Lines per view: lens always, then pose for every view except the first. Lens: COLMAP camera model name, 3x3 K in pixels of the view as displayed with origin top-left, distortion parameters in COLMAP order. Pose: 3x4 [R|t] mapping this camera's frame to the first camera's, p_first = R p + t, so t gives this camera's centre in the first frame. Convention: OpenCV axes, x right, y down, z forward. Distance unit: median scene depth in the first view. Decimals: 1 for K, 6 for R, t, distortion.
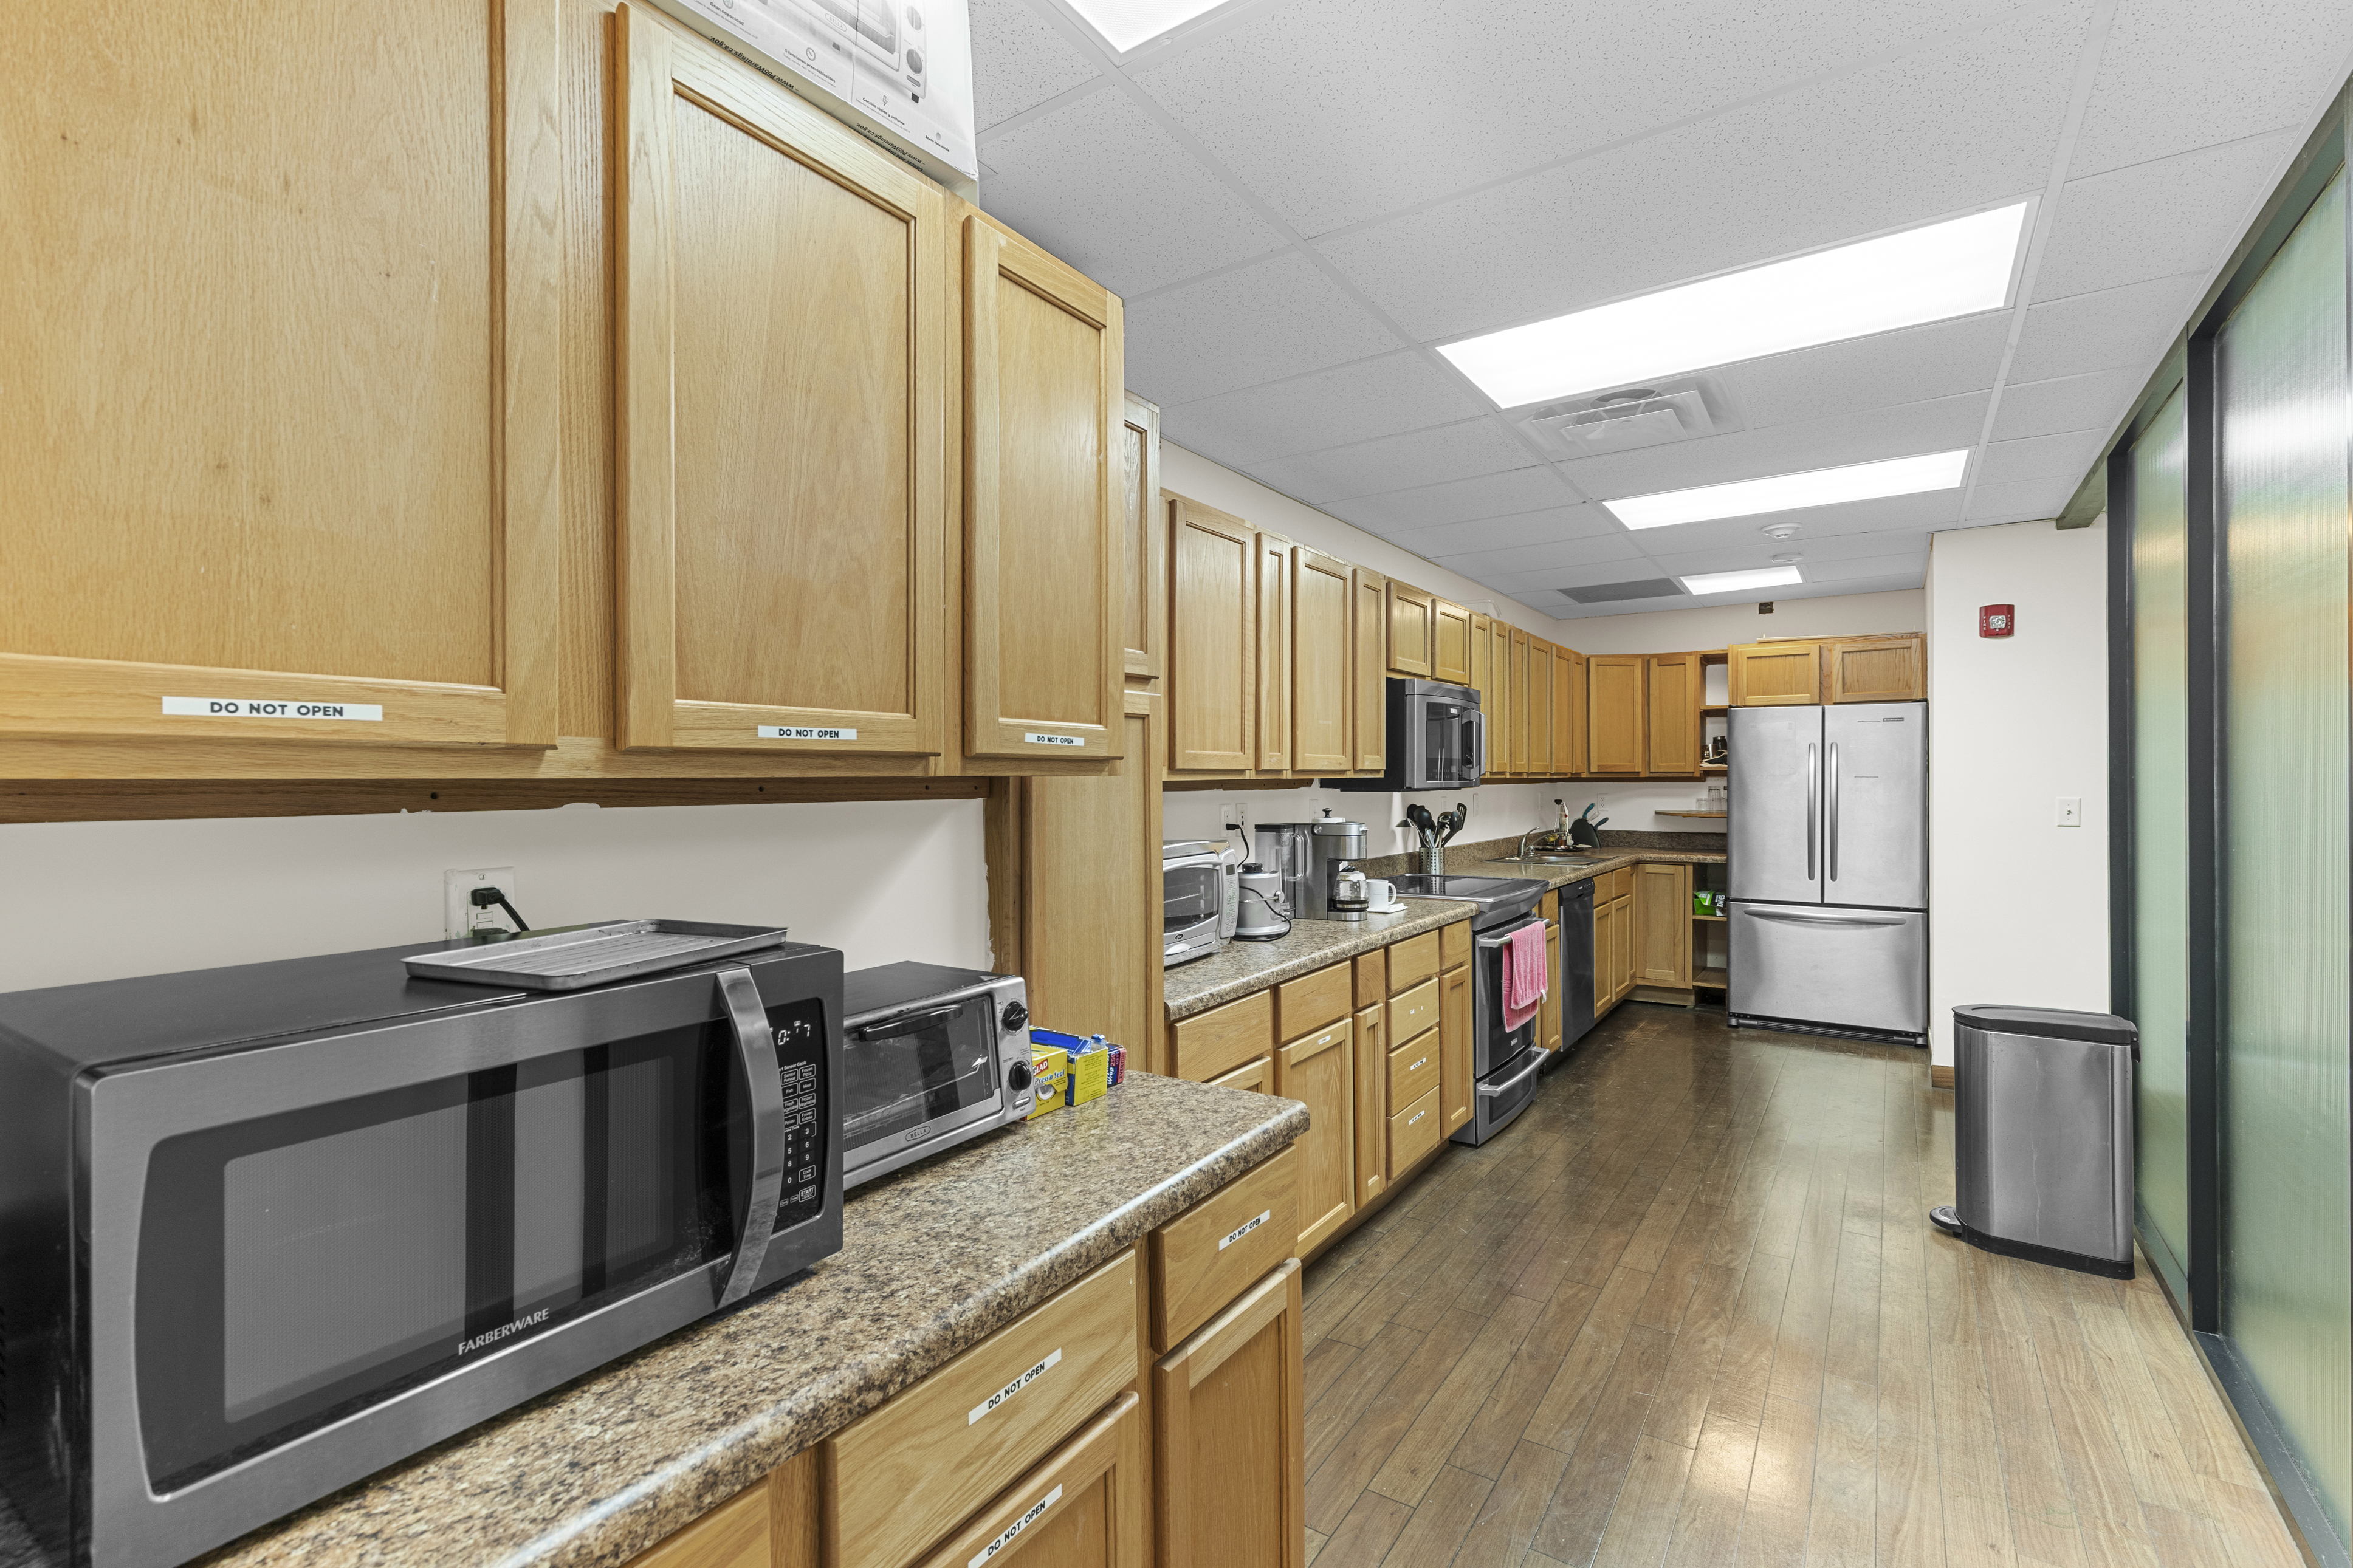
lens RADIAL K [[1071.5, 0, 1178.2], [0, 1071.5, 783.0], [0, 0, 1]] dist [0.002583, 0.001279]
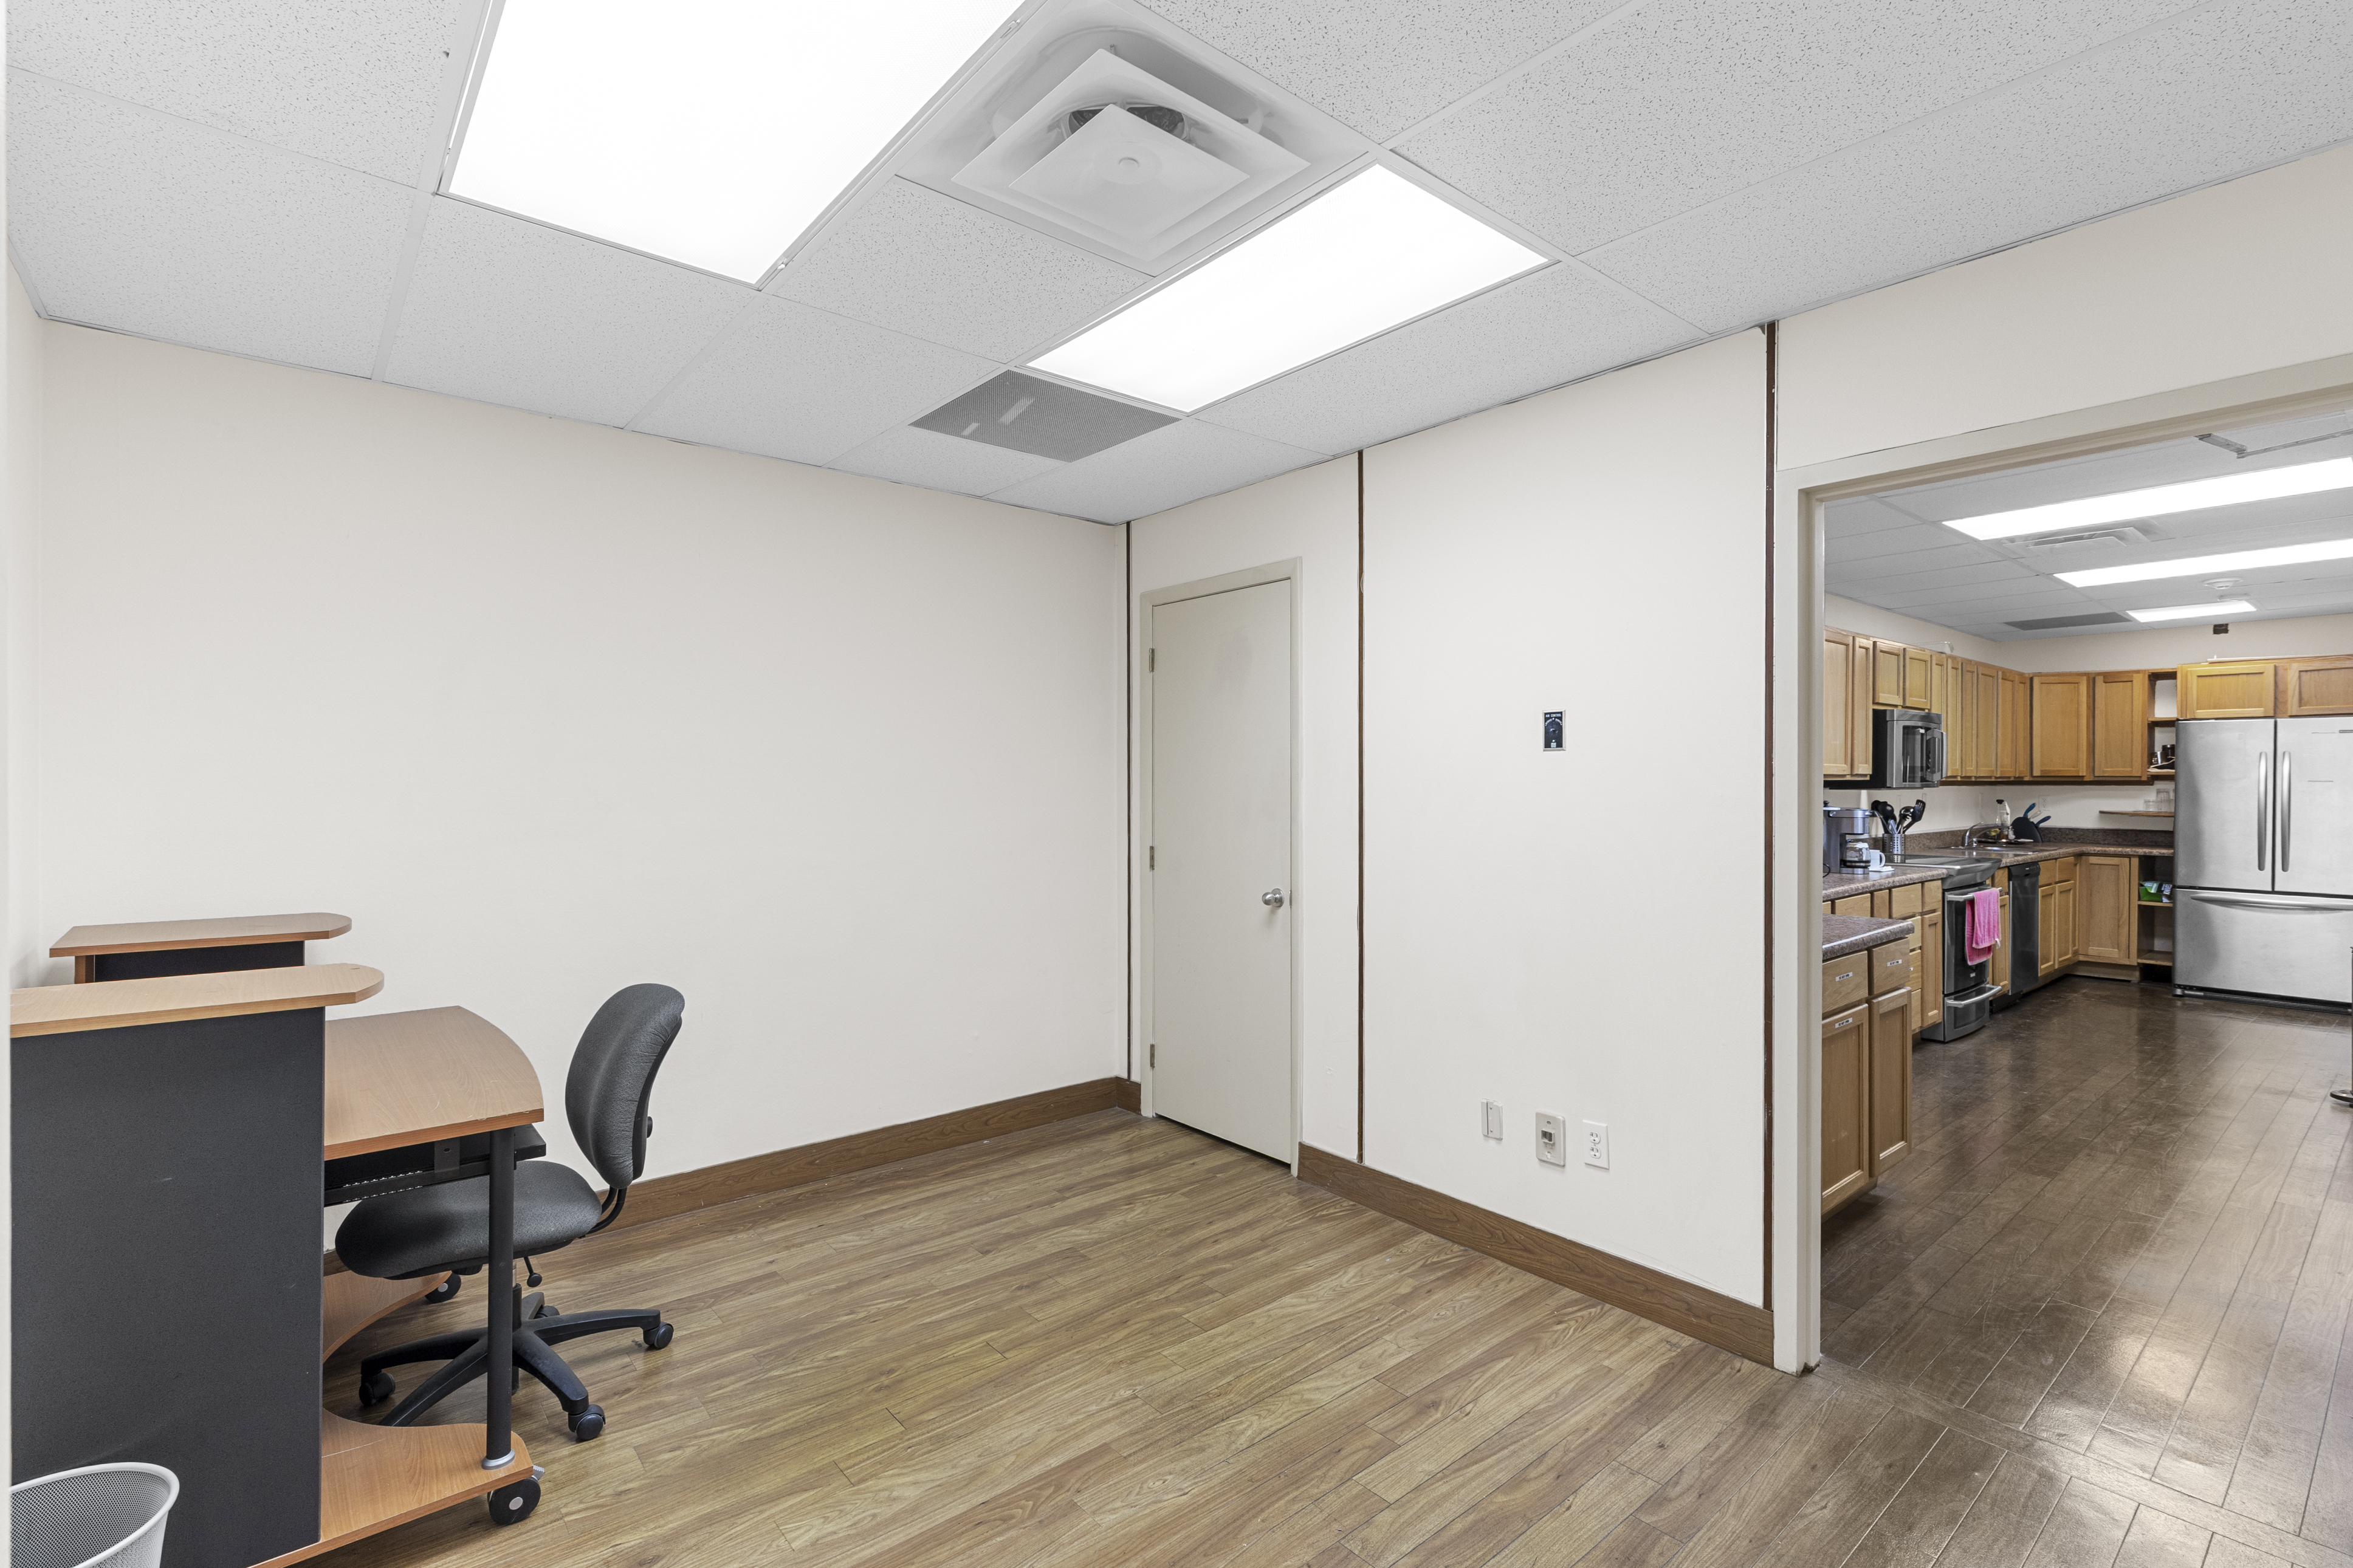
lens RADIAL K [[1071.5, 0, 1206.8], [0, 1071.5, 786.0], [0, 0, 1]] dist [0.002583, 0.001279]
pose [[0.961780, 0.006763, -0.273741, -0.175175], [-0.006000, 0.999975, 0.003627, 0.002152], [0.273759, -0.001846, 0.961797, -0.403016]]
